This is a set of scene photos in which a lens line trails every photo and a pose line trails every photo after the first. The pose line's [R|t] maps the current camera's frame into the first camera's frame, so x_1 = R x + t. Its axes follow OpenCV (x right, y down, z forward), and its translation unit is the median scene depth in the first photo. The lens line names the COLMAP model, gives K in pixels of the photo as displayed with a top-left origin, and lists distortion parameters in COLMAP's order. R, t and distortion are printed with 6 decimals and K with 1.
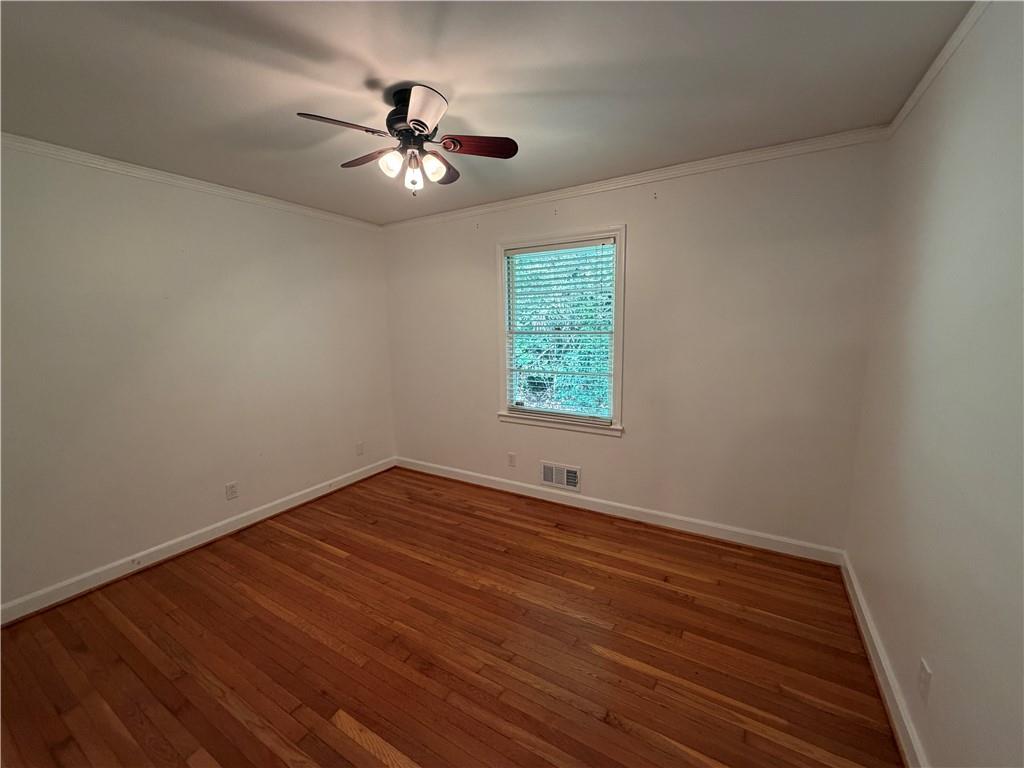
lens RADIAL K [[410.0, 0, 508.5], [0, 410.0, 386.5], [0, 0, 1]] dist [0.001254, -0.000250]
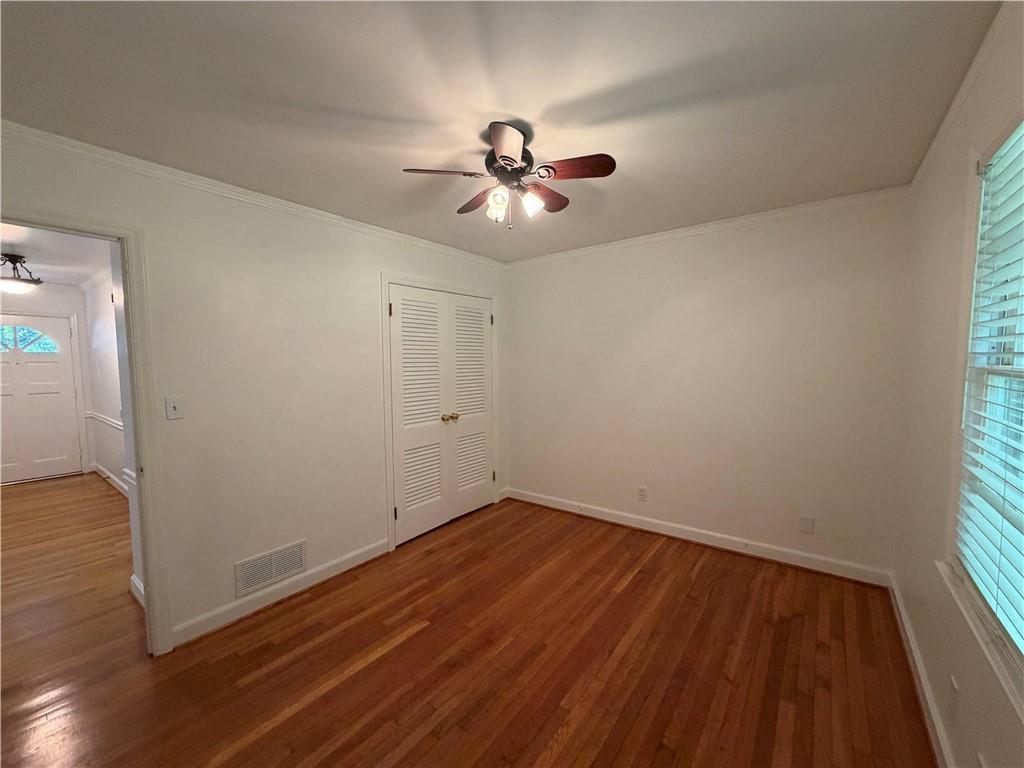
lens RADIAL K [[410.0, 0, 508.5], [0, 410.0, 386.5], [0, 0, 1]] dist [0.001254, -0.000250]
pose [[-0.106004, 0.079349, -0.991195, 0.560064], [-0.143134, 0.985212, 0.094177, -0.111277], [0.984010, 0.151857, -0.093079, 0.805906]]
